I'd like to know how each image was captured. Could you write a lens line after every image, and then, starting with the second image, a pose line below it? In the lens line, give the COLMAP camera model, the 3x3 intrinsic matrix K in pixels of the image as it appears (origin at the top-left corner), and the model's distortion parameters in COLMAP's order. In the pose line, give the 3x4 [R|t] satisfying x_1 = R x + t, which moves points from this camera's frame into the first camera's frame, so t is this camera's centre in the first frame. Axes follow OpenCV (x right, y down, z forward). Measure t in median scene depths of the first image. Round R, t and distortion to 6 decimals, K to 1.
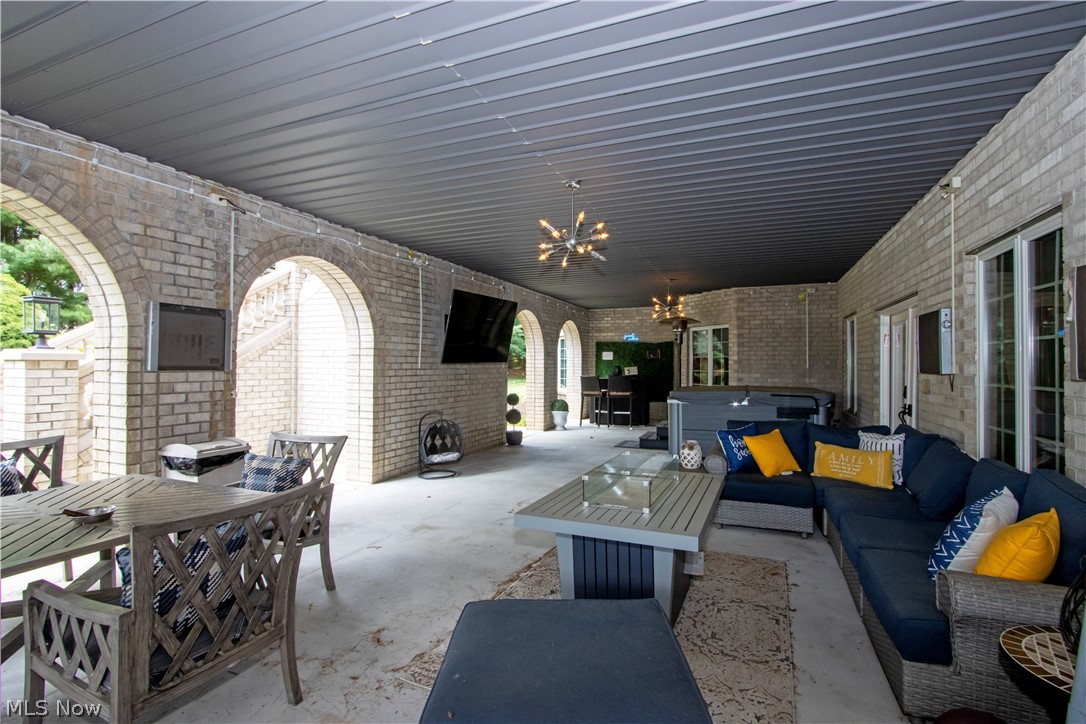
lens RADIAL K [[500.4, 0, 547.8], [0, 500.4, 360.9], [0, 0, 1]] dist [-0.020222, -0.001245]
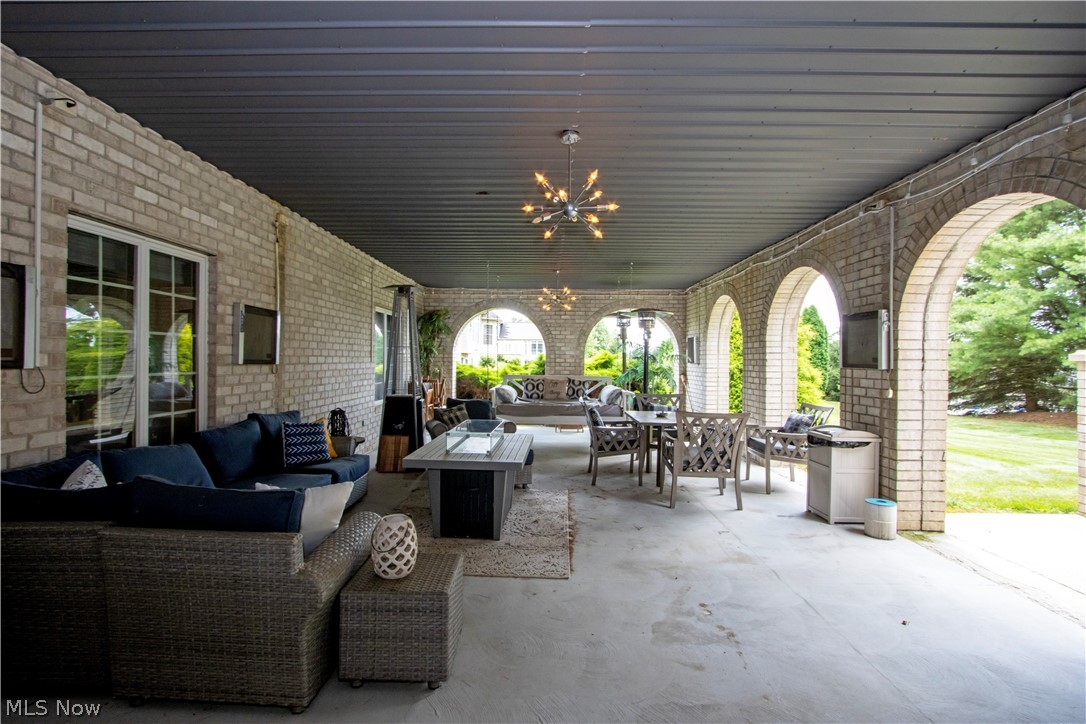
lens RADIAL K [[500.4, 0, 543.1], [0, 500.4, 361.1], [0, 0, 1]] dist [-0.020222, -0.001245]
pose [[-0.929130, -0.010638, -0.369599, 0.394489], [-0.009399, 0.999943, -0.005154, 0.015278], [0.369633, -0.001315, -0.929177, 1.777632]]
